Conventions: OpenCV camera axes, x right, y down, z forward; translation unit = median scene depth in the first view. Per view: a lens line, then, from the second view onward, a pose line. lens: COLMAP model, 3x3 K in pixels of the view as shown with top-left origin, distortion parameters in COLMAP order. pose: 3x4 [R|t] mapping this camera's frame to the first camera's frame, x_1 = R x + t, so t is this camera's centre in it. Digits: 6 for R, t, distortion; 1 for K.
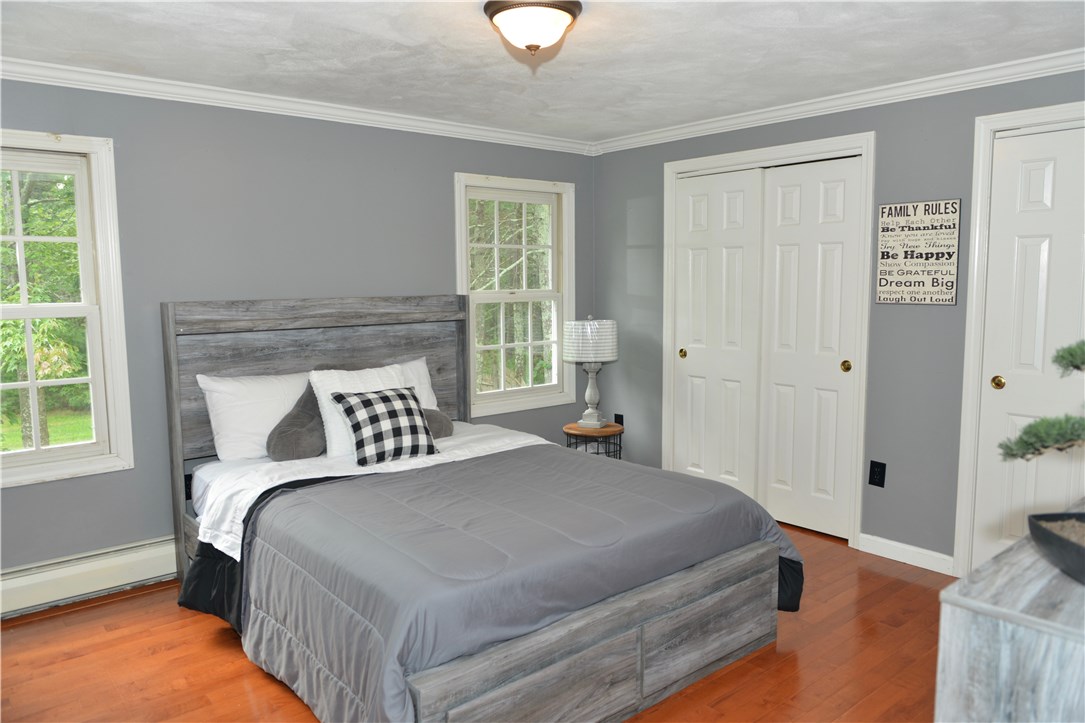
lens RADIAL K [[732.3, 0, 545.0], [0, 732.3, 361.8], [0, 0, 1]] dist [-0.014804, -0.000678]
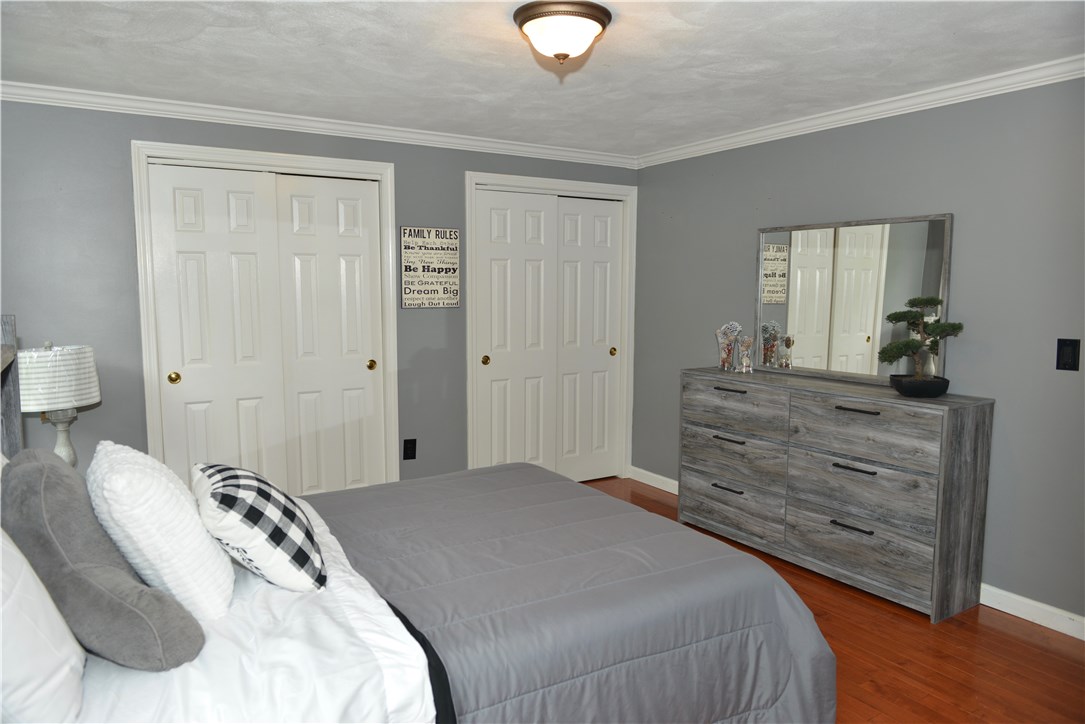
lens RADIAL K [[732.3, 0, 543.9], [0, 732.3, 360.2], [0, 0, 1]] dist [-0.014804, -0.000678]
pose [[0.168239, -0.108390, 0.979769, -0.723396], [0.102435, 0.990478, 0.091985, -0.086186], [-0.980410, 0.084887, 0.177739, 0.590930]]
